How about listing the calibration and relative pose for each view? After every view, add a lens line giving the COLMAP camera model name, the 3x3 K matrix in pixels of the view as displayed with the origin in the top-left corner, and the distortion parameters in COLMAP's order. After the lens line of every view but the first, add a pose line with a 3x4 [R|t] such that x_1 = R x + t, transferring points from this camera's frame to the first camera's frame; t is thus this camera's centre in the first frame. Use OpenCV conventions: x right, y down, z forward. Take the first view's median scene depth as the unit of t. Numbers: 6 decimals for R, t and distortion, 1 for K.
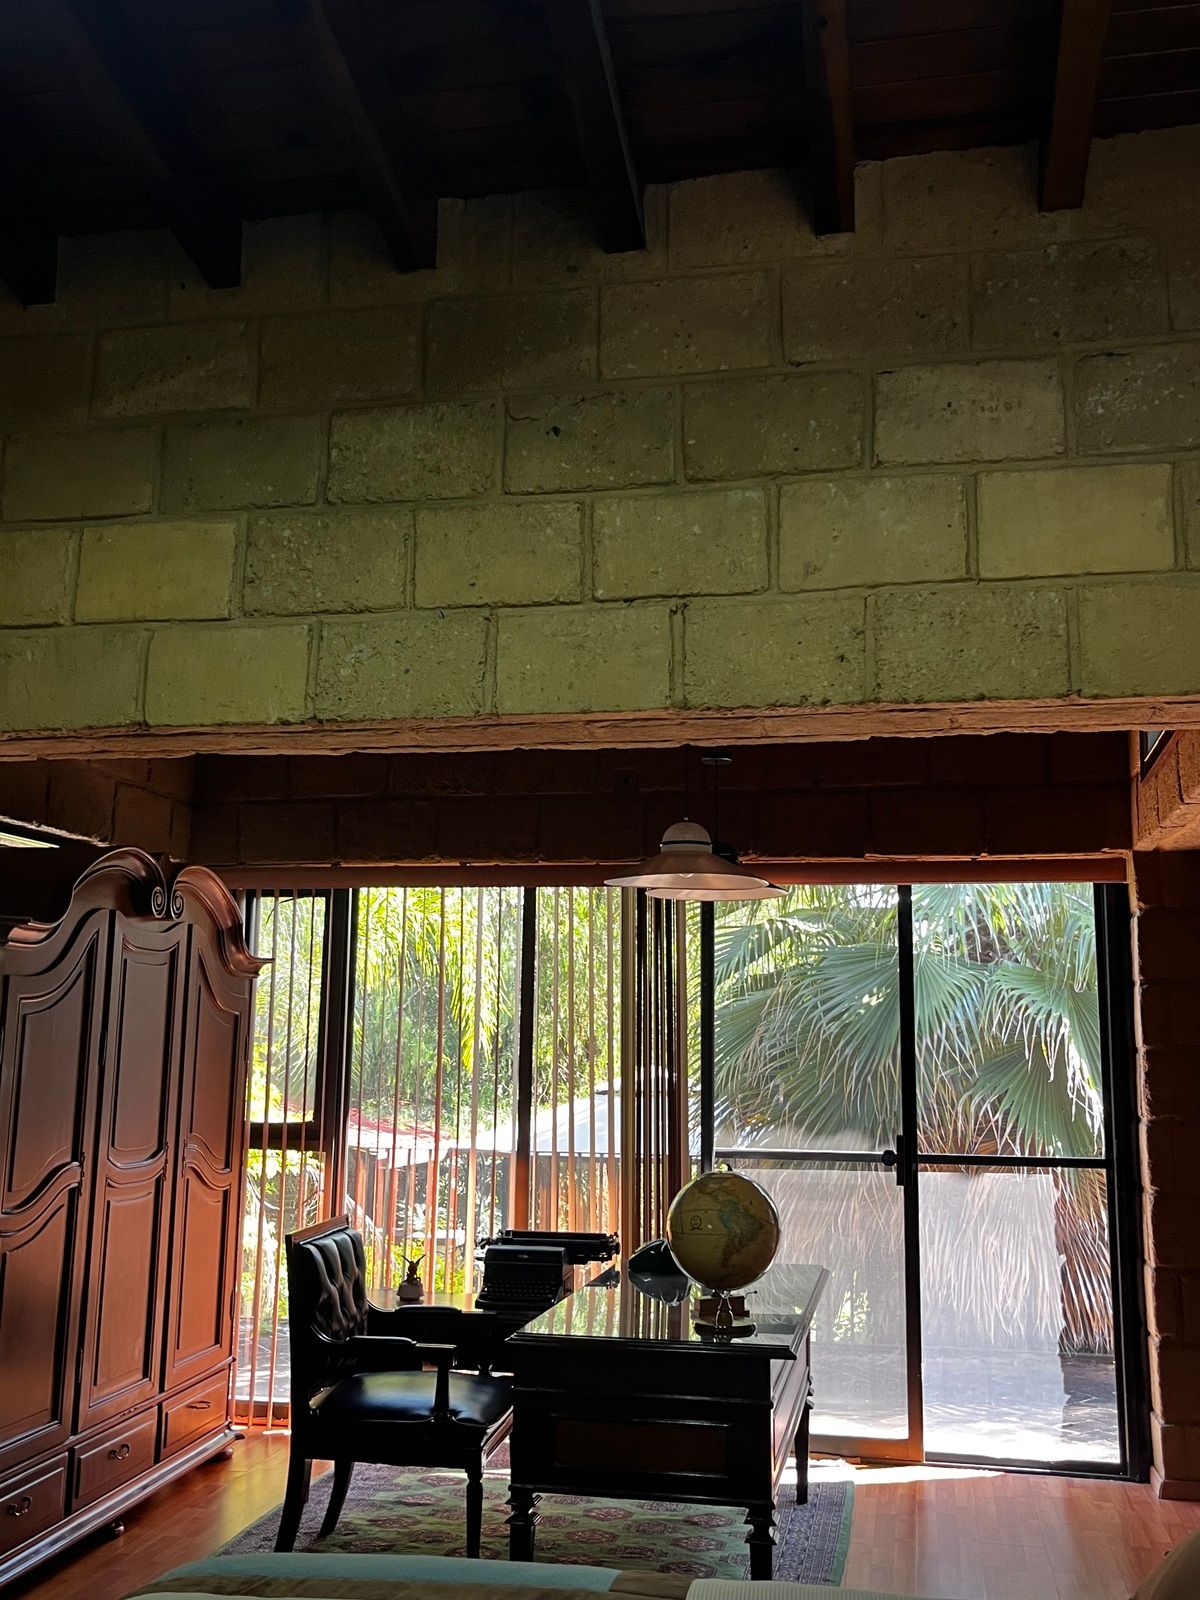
lens RADIAL K [[1488.9, 0, 604.5], [0, 1488.9, 804.0], [0, 0, 1]] dist [0.025357, 0.000000]
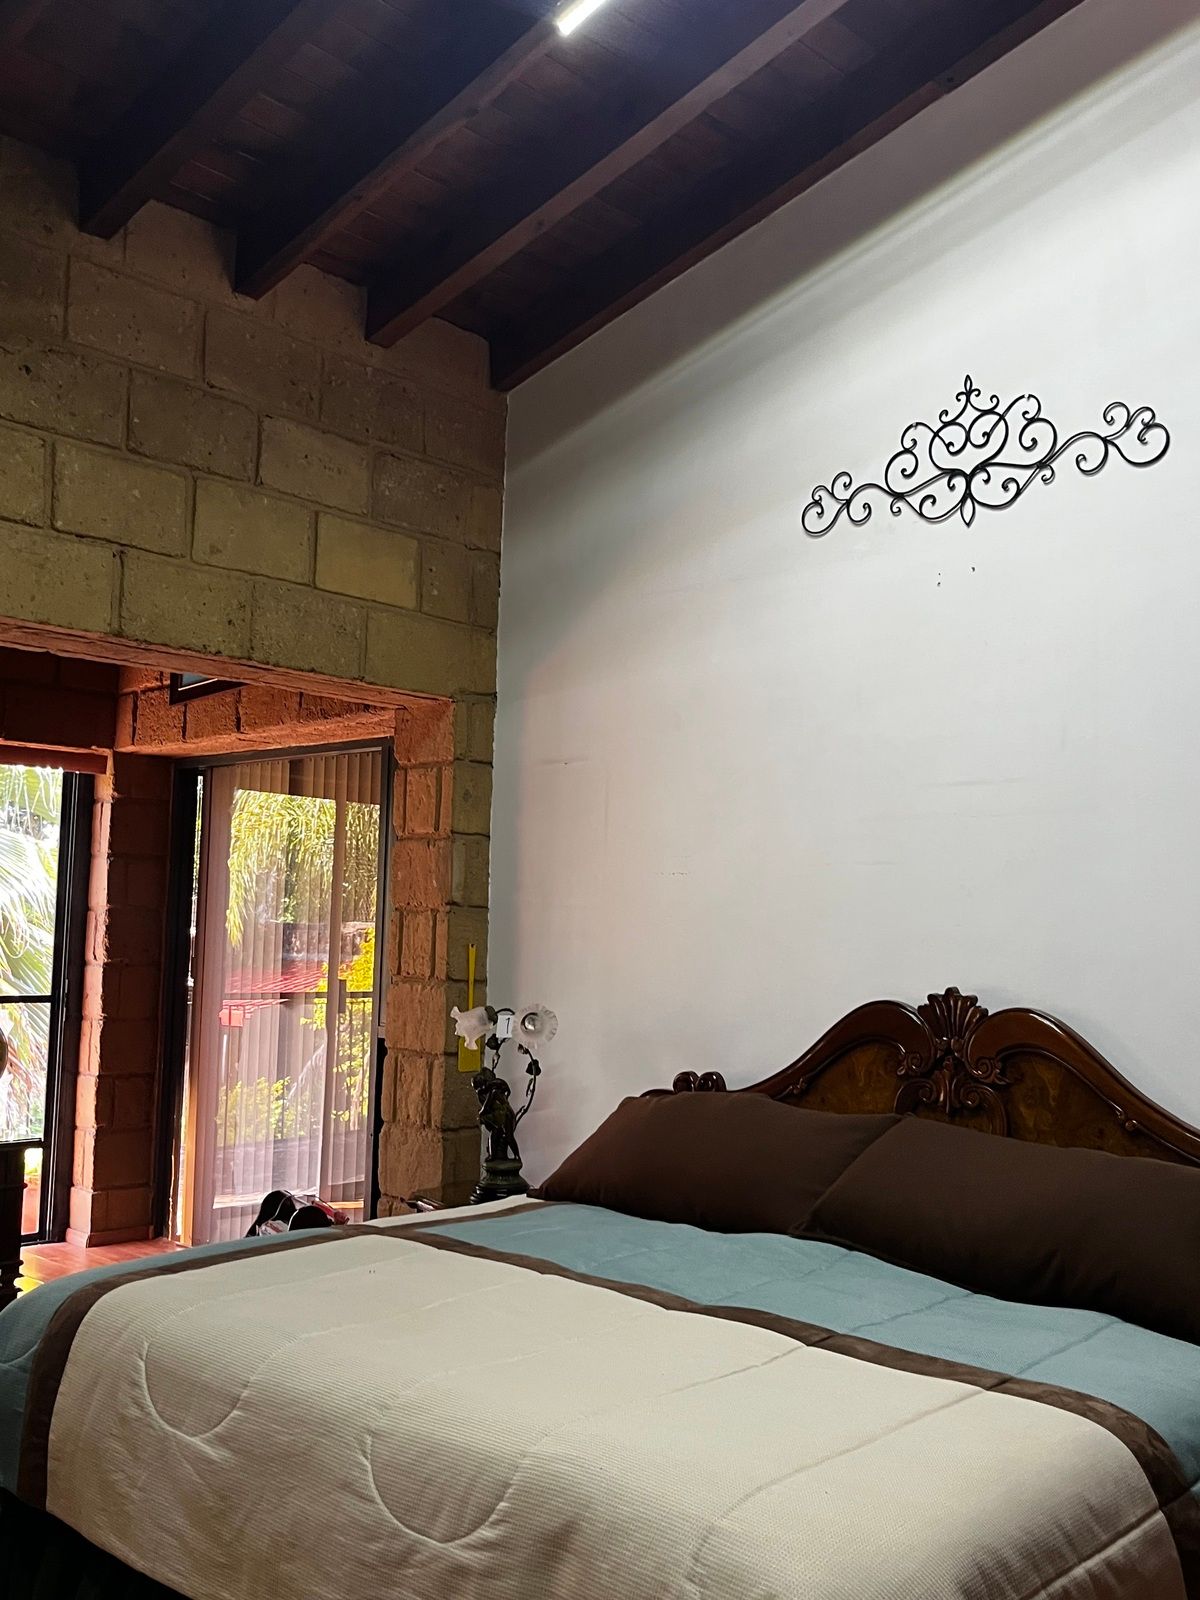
lens RADIAL K [[1488.9, 0, 599.3], [0, 1488.9, 798.0], [0, 0, 1]] dist [0.025357, 0.000000]
pose [[0.544833, 0.085339, 0.834191, -0.754486], [-0.160385, 0.987047, 0.003775, 0.000809], [-0.823063, -0.135849, 0.551463, -0.045699]]
